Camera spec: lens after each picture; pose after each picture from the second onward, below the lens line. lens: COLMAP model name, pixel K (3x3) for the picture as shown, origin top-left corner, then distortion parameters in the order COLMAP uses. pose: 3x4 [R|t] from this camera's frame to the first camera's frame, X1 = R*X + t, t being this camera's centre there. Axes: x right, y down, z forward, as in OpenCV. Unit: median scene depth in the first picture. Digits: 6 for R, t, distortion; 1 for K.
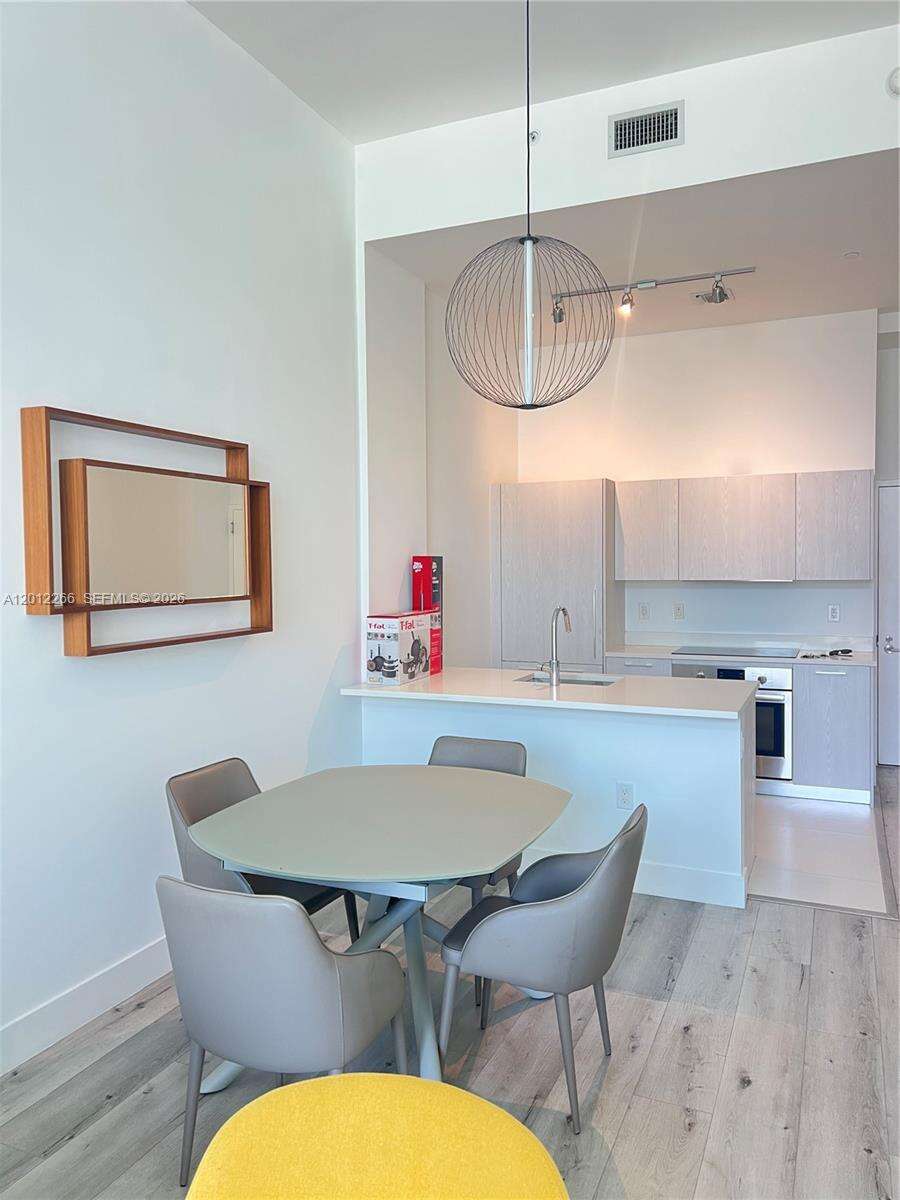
lens RADIAL K [[901.3, 0, 448.8], [0, 901.3, 595.1], [0, 0, 1]] dist [0.079271, -0.095822]
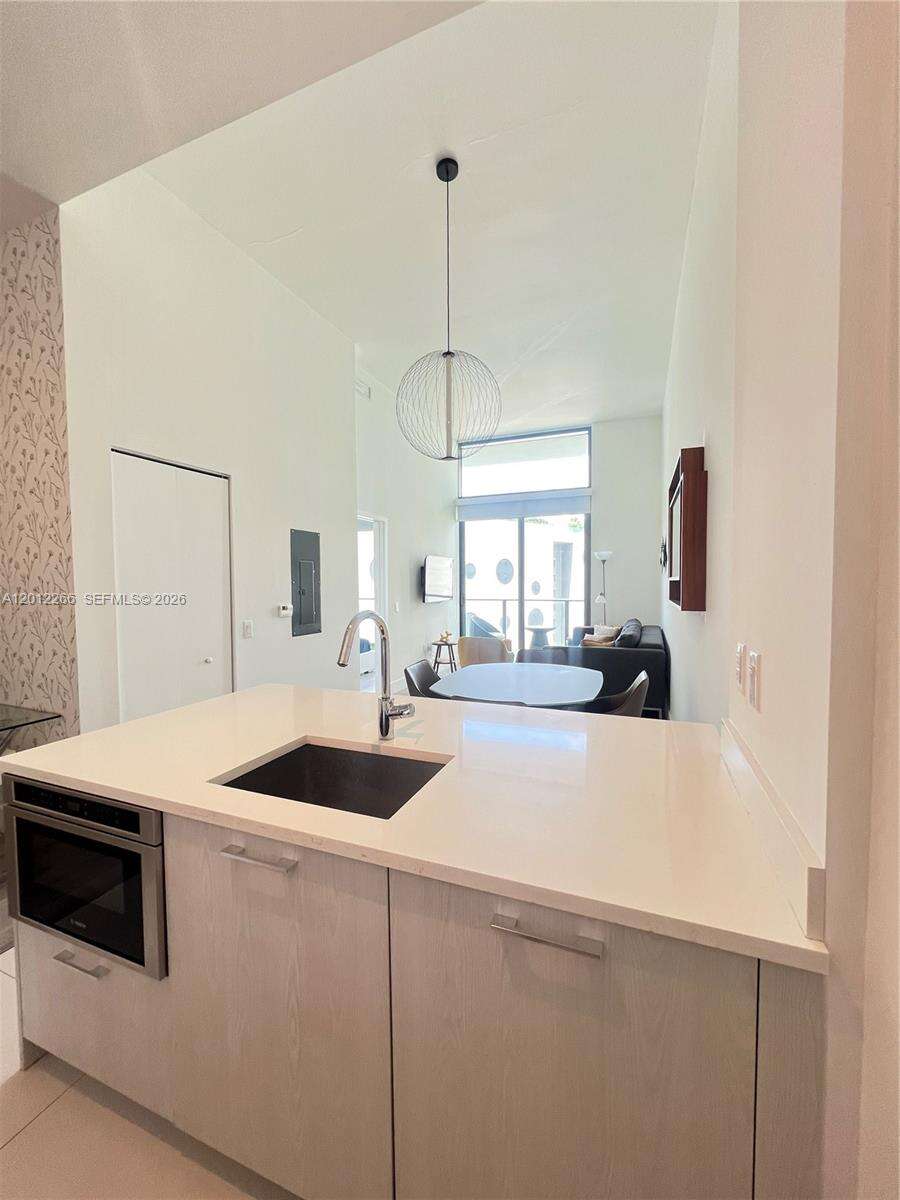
lens RADIAL K [[479.9, 0, 450.2], [0, 479.9, 601.4], [0, 0, 1]] dist [0.000542, -0.000267]
pose [[-0.999444, 0.017726, -0.028235, 0.082382], [0.015454, 0.996774, 0.078754, -0.016305], [0.029540, 0.078273, -0.996494, 1.301394]]
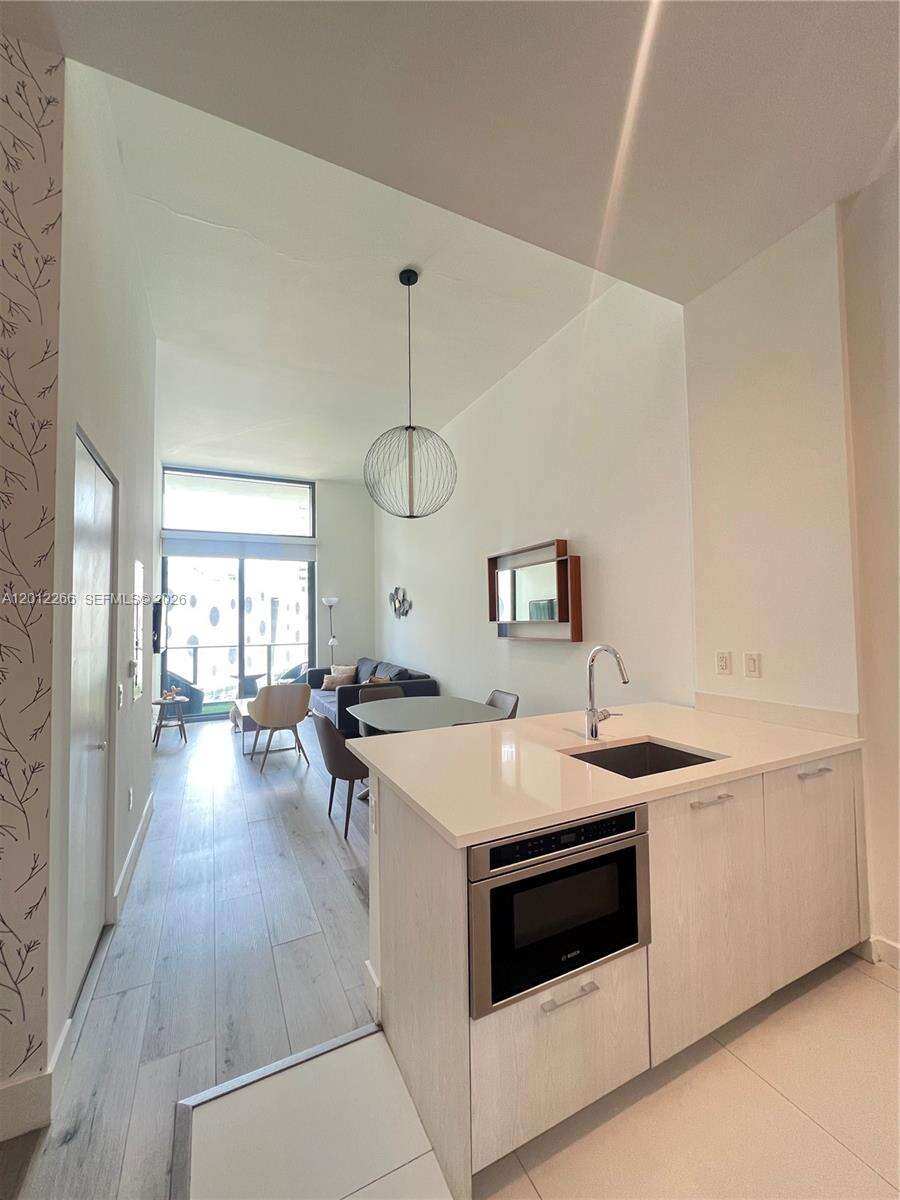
lens RADIAL K [[479.9, 0, 450.2], [0, 479.9, 601.4], [0, 0, 1]] dist [0.000542, -0.000267]
pose [[-0.644113, -0.011725, -0.764841, 0.538488], [-0.007530, 0.999931, -0.008987, -0.022414], [0.764893, -0.000029, -0.644157, 1.171634]]
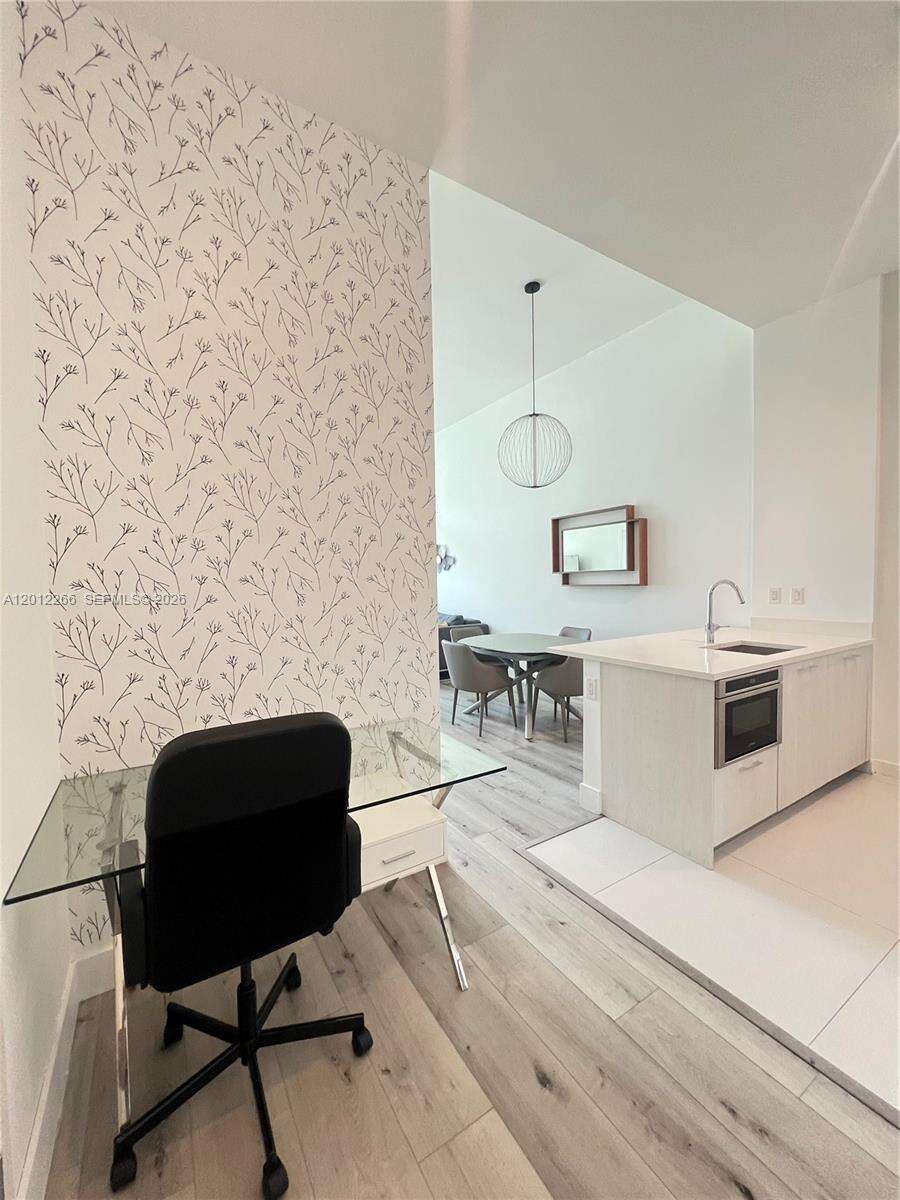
lens RADIAL K [[479.9, 0, 450.2], [0, 479.9, 601.4], [0, 0, 1]] dist [0.000542, -0.000267]
pose [[-0.563410, 0.059862, -0.824006, 0.860227], [-0.002961, 0.997219, 0.074470, -0.006617], [0.826172, 0.044397, -0.561666, 1.061796]]
